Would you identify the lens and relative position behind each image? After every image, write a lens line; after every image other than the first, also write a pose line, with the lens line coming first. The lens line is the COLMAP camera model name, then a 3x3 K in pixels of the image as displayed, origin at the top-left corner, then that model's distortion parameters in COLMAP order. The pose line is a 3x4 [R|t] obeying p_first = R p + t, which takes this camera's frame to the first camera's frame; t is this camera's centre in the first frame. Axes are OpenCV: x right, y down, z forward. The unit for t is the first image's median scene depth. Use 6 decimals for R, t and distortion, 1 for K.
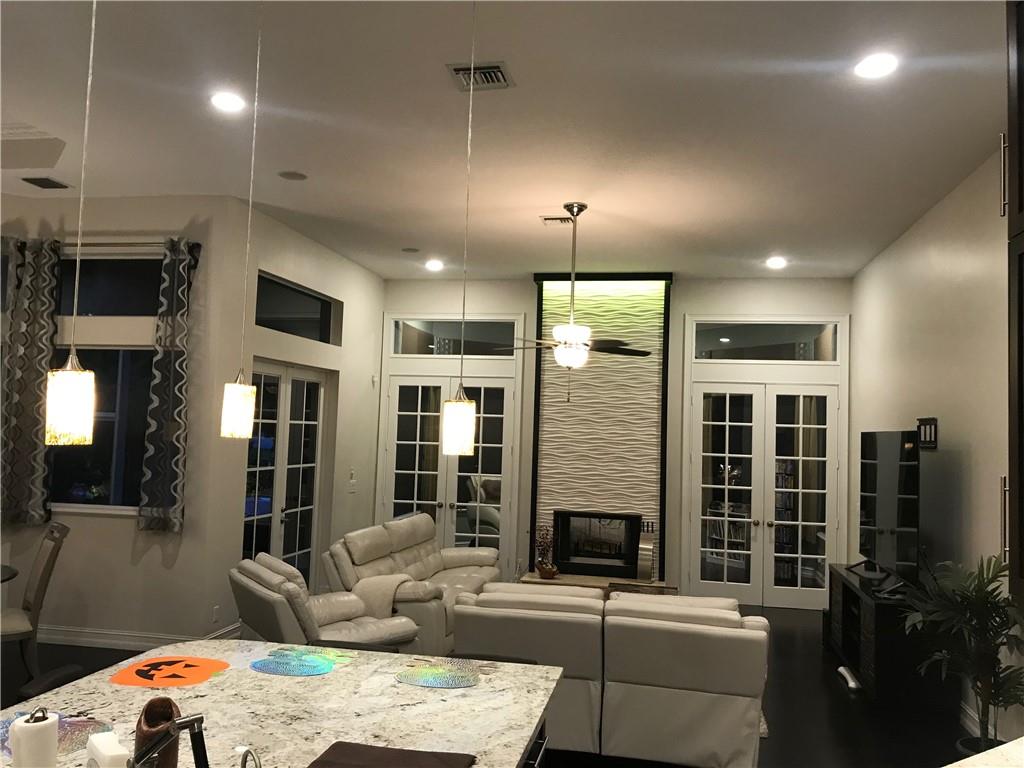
lens RADIAL K [[834.1, 0, 514.7], [0, 834.1, 384.3], [0, 0, 1]] dist [0.010833, 0.005401]
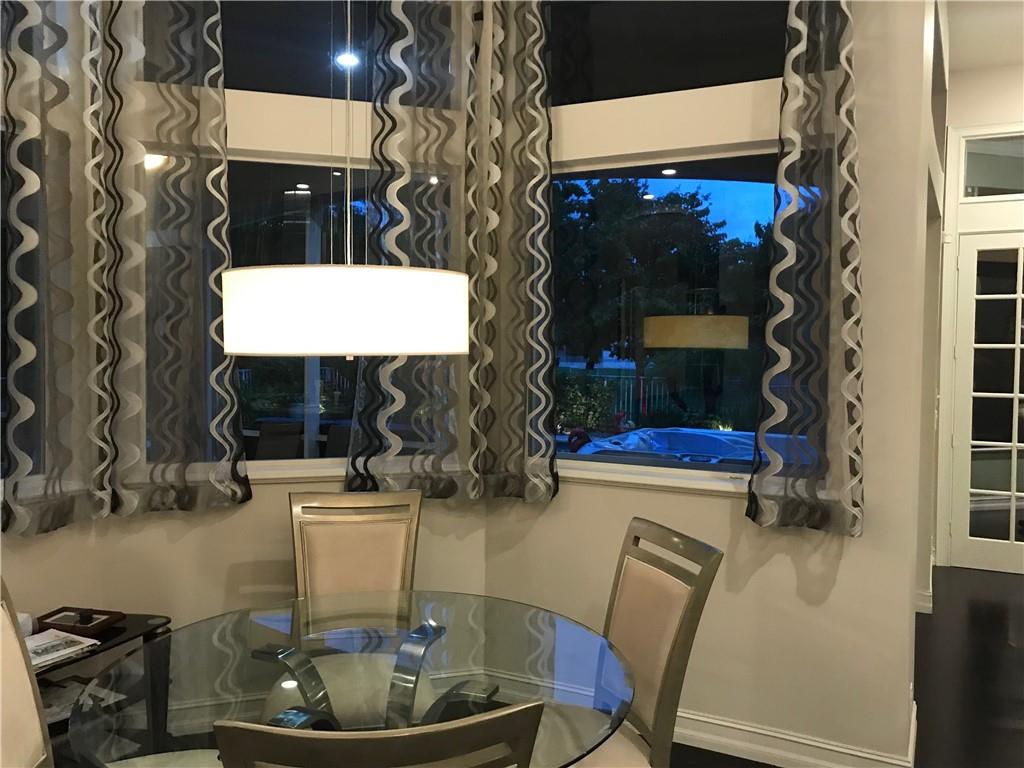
lens RADIAL K [[834.1, 0, 510.7], [0, 834.1, 383.5], [0, 0, 1]] dist [0.010833, 0.005401]
pose [[0.955297, -0.008787, -0.295518, -0.424652], [0.038122, 0.994875, 0.093651, 0.041180], [0.293180, -0.100730, 0.950736, 0.489462]]
